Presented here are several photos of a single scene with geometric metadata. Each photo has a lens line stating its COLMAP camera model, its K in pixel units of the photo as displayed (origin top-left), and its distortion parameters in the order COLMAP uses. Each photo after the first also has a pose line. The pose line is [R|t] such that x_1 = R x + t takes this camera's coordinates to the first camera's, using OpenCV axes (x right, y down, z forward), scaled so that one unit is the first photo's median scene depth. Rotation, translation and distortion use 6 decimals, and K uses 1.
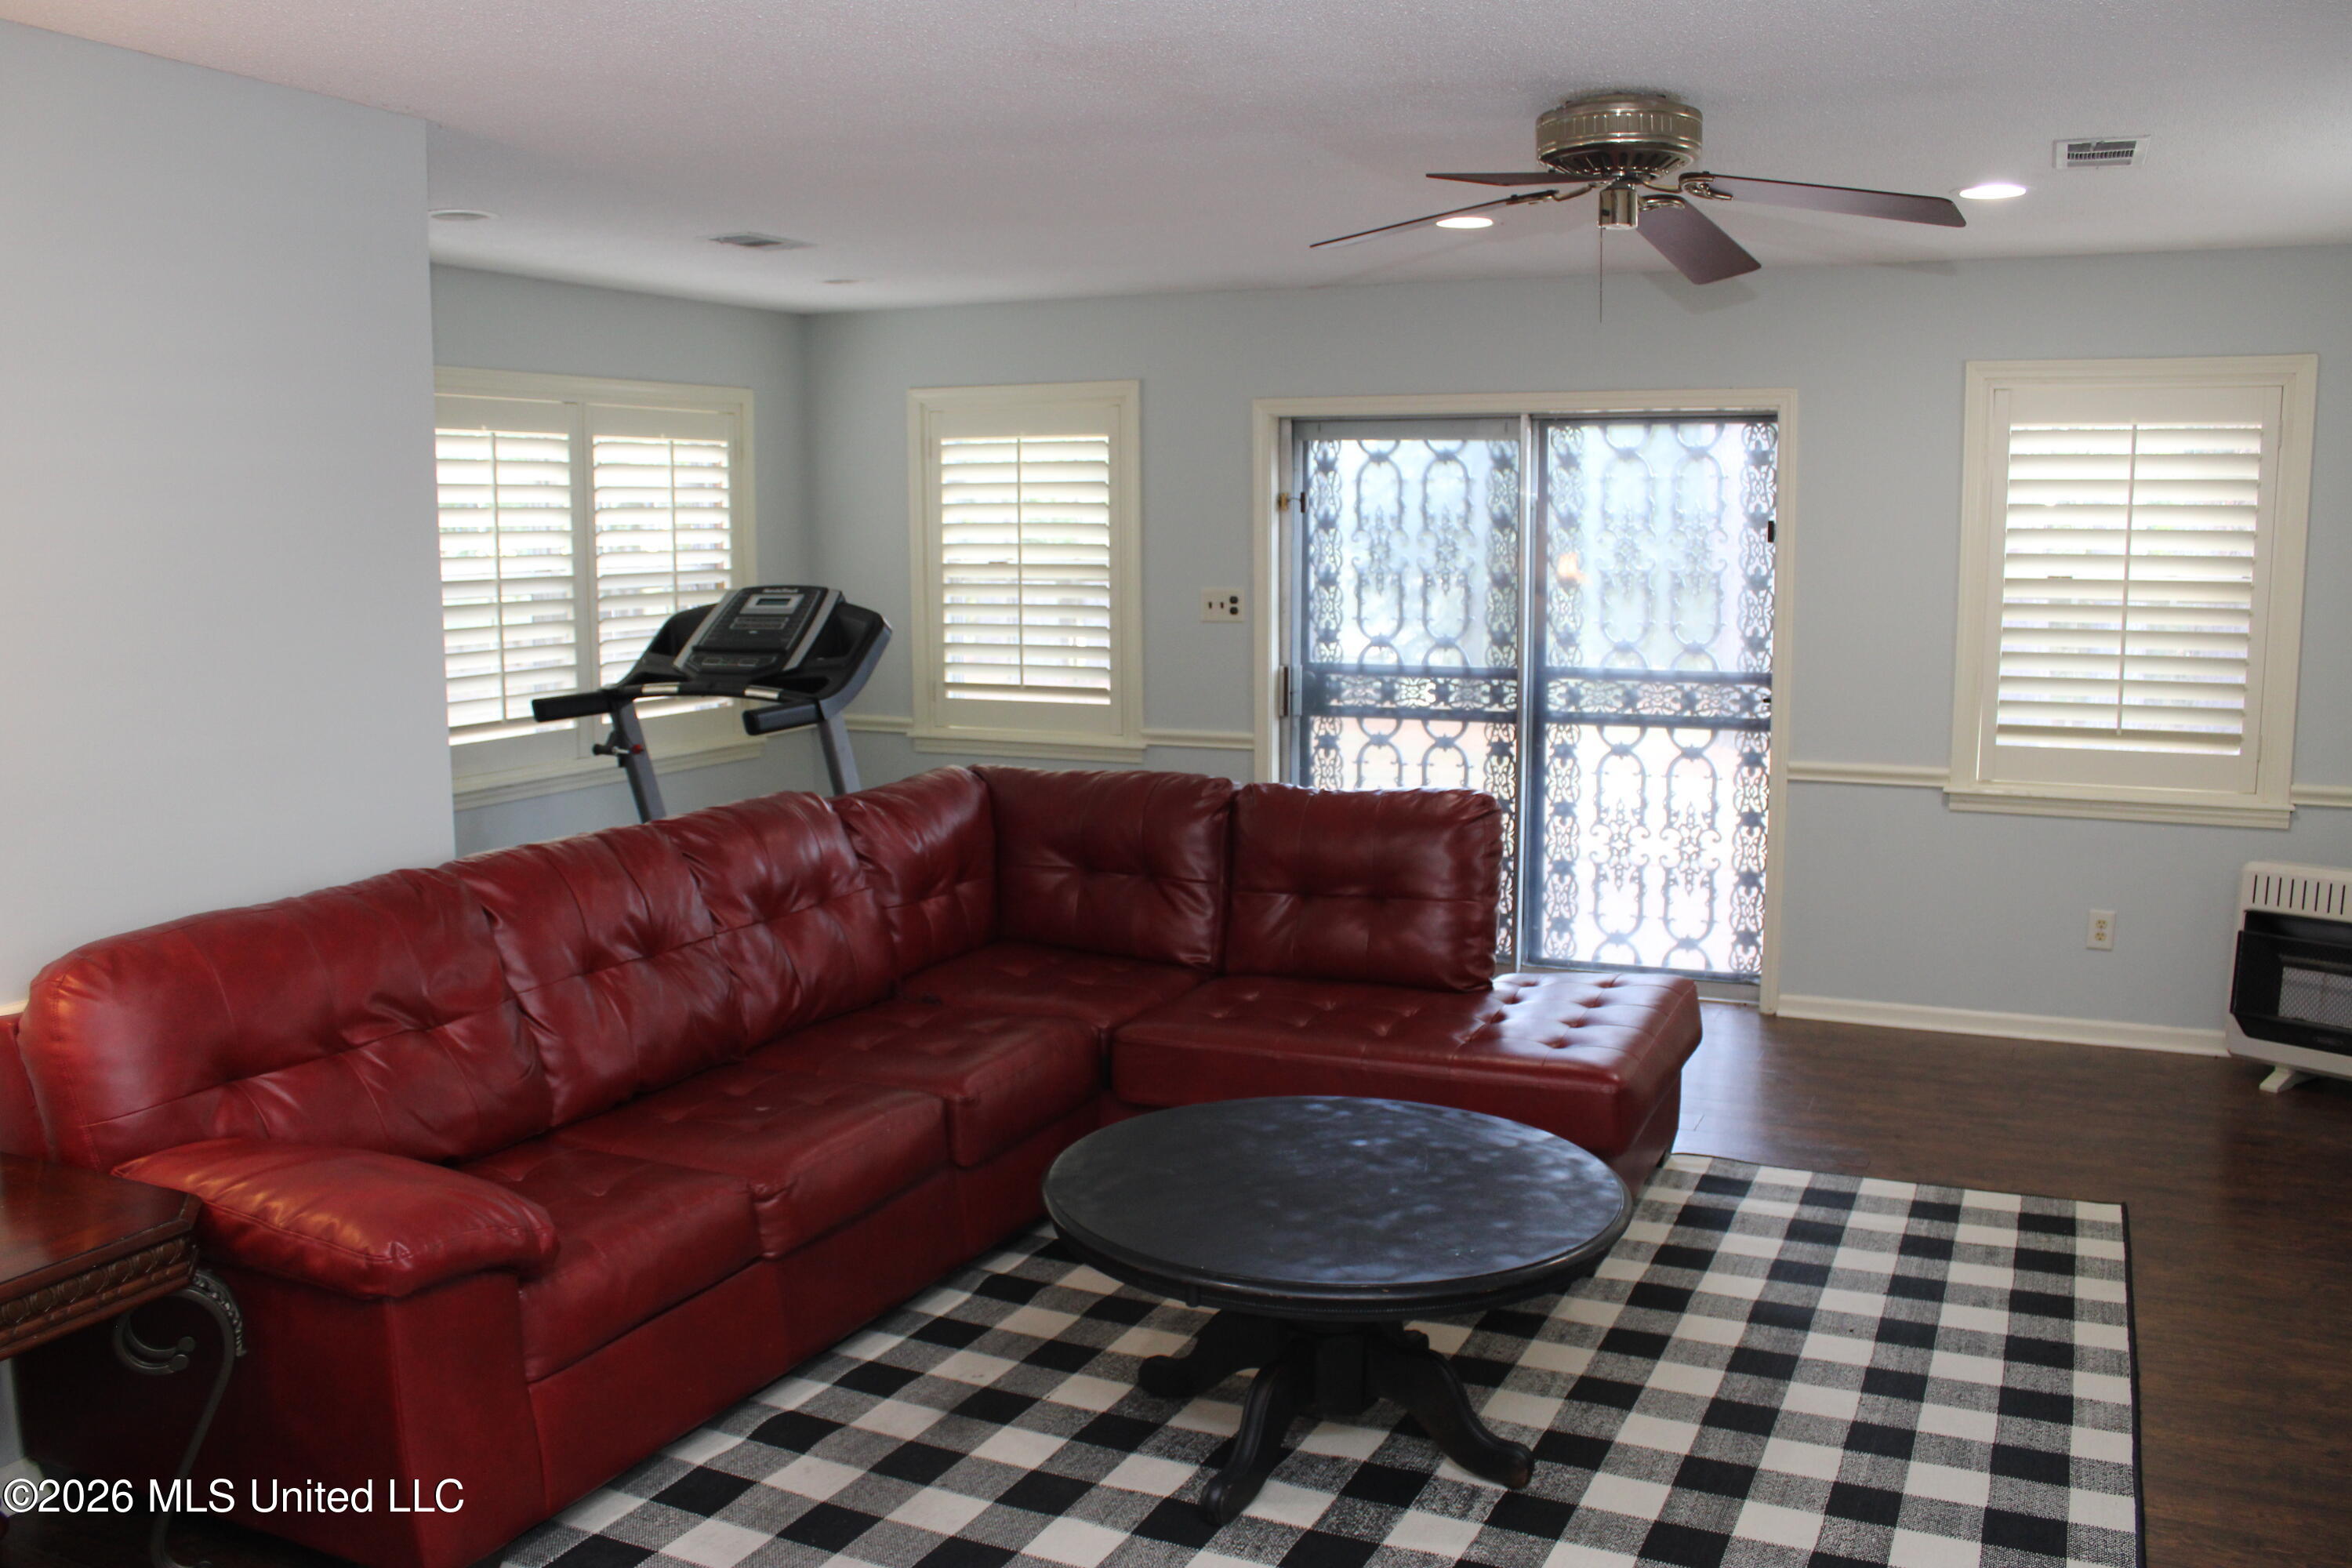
lens RADIAL K [[1984.5, 0, 1182.6], [0, 1984.5, 777.2], [0, 0, 1]] dist [-0.176786, 0.178321]
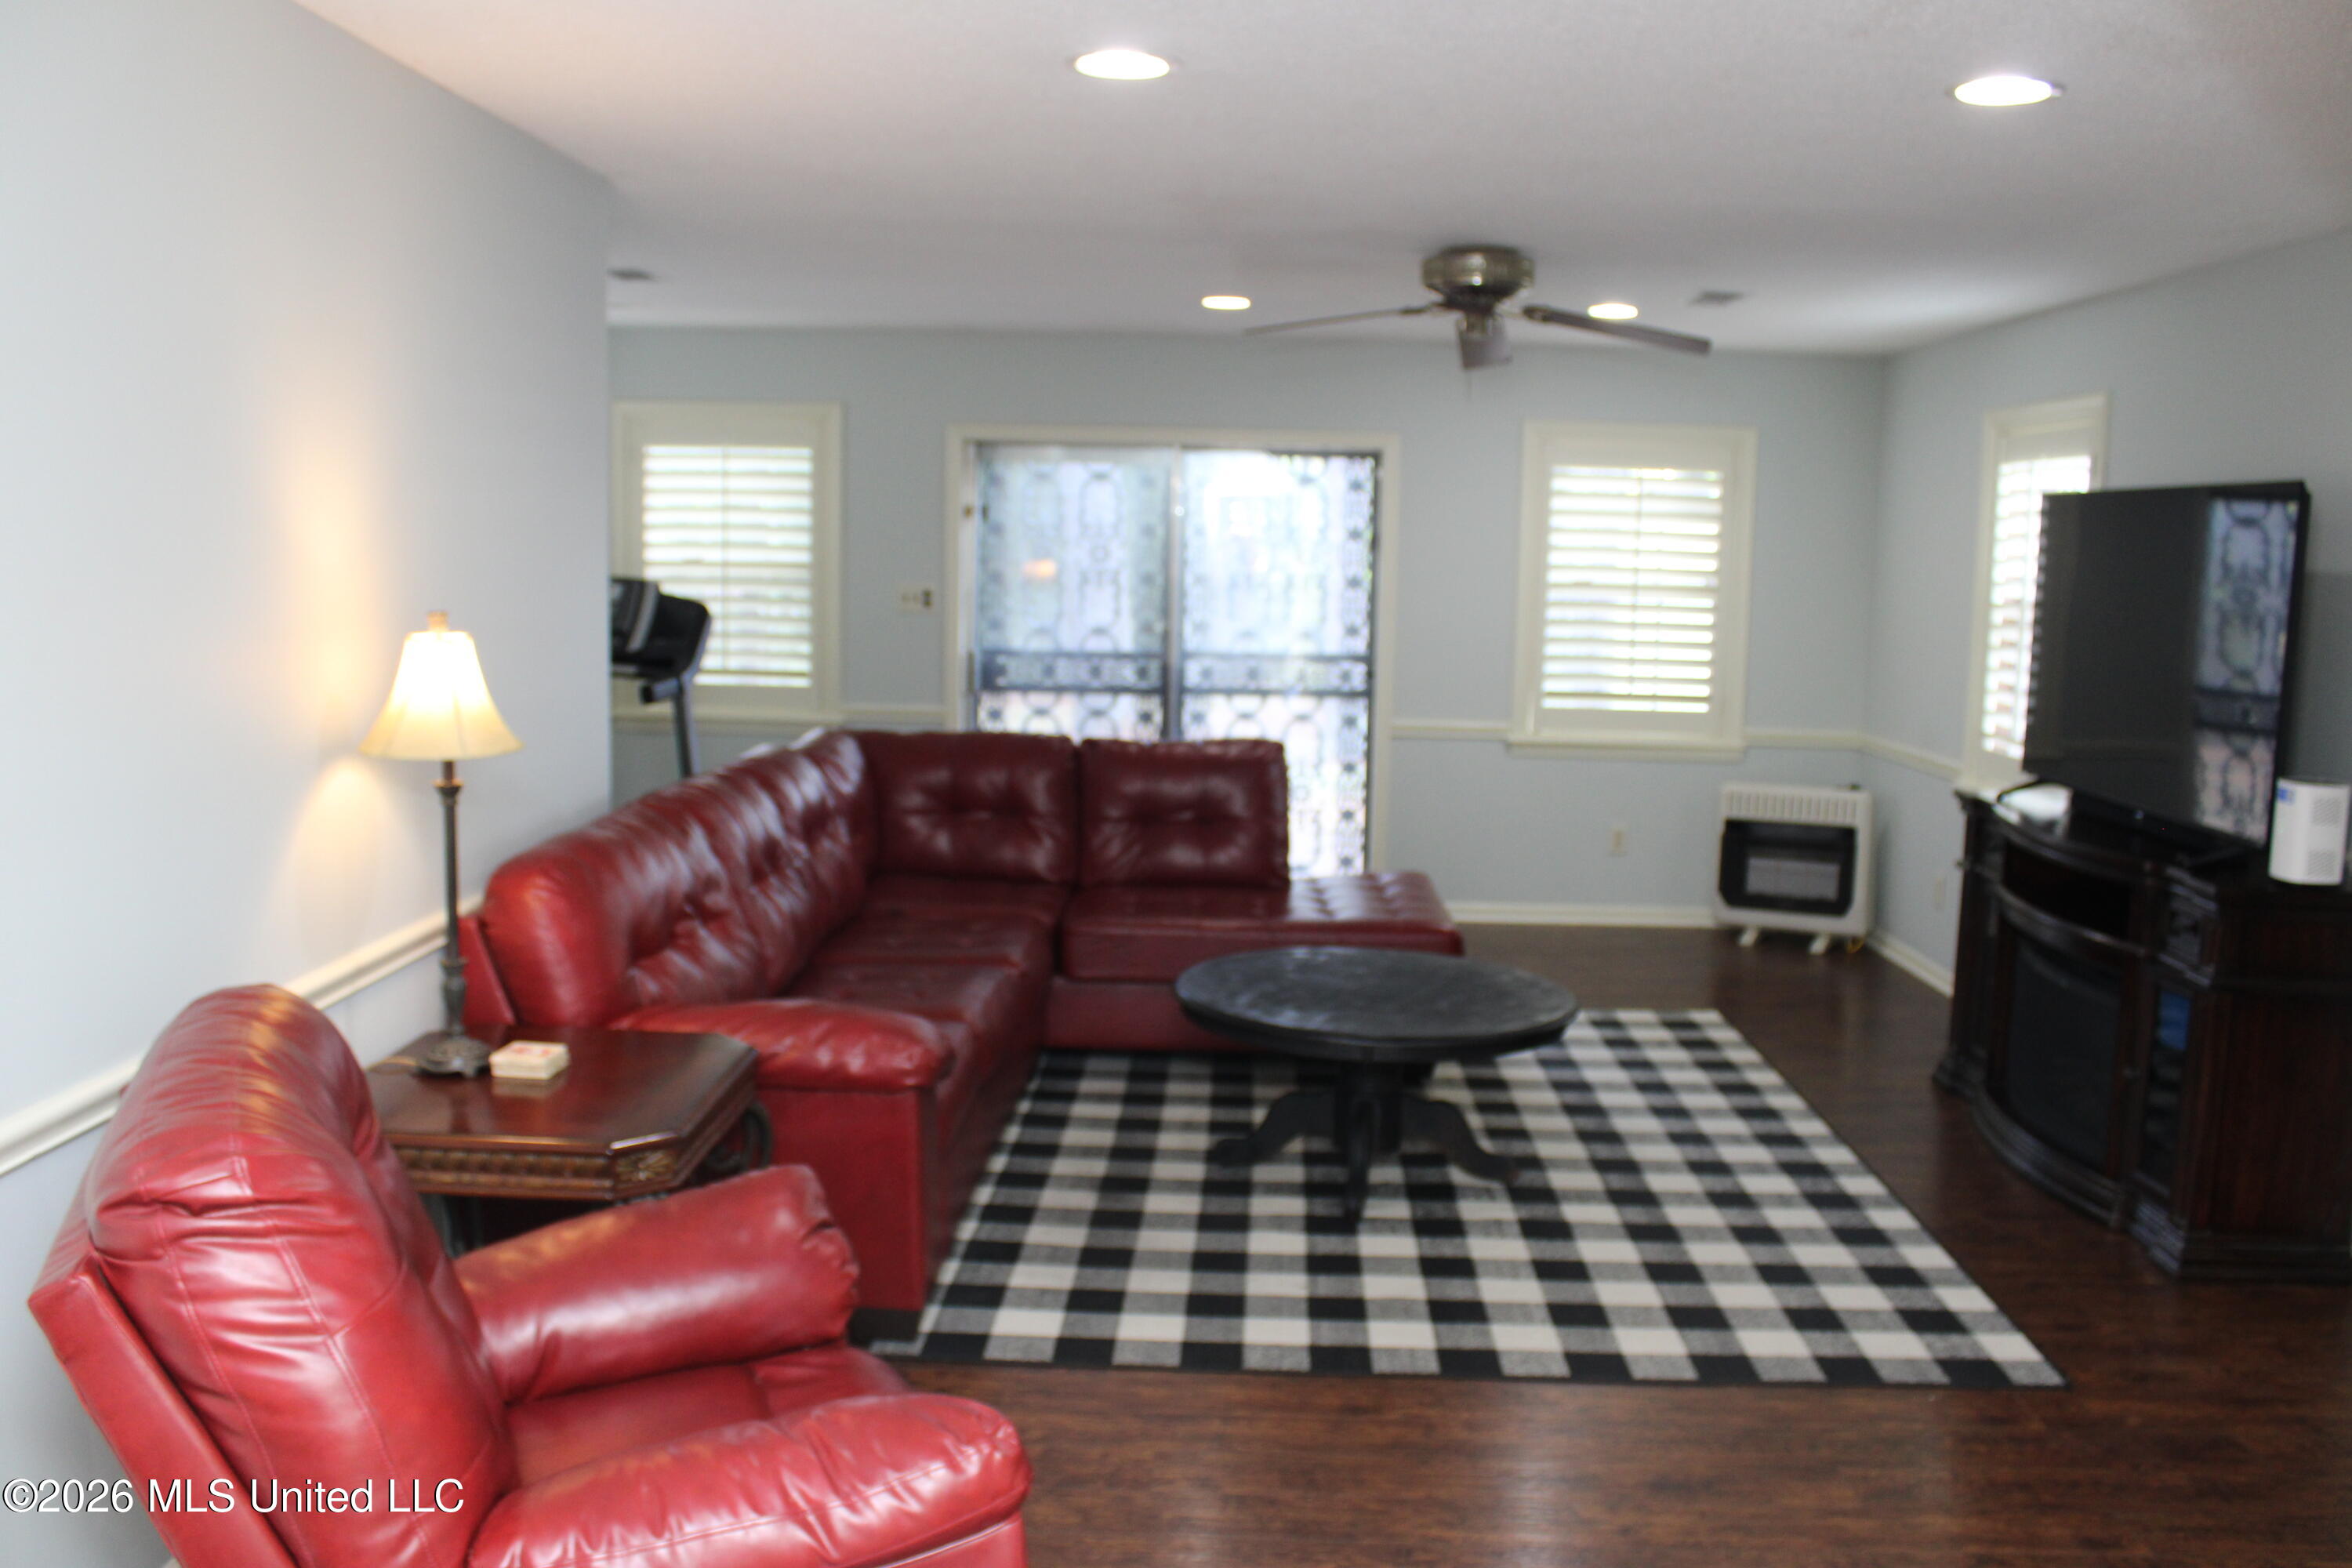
lens RADIAL K [[1984.5, 0, 1182.6], [0, 1984.5, 777.2], [0, 0, 1]] dist [-0.176786, 0.178321]
pose [[0.918230, -0.024222, 0.395305, -0.325512], [0.024908, 0.999684, 0.003397, 0.020624], [-0.395263, 0.006727, 0.918544, -0.148027]]
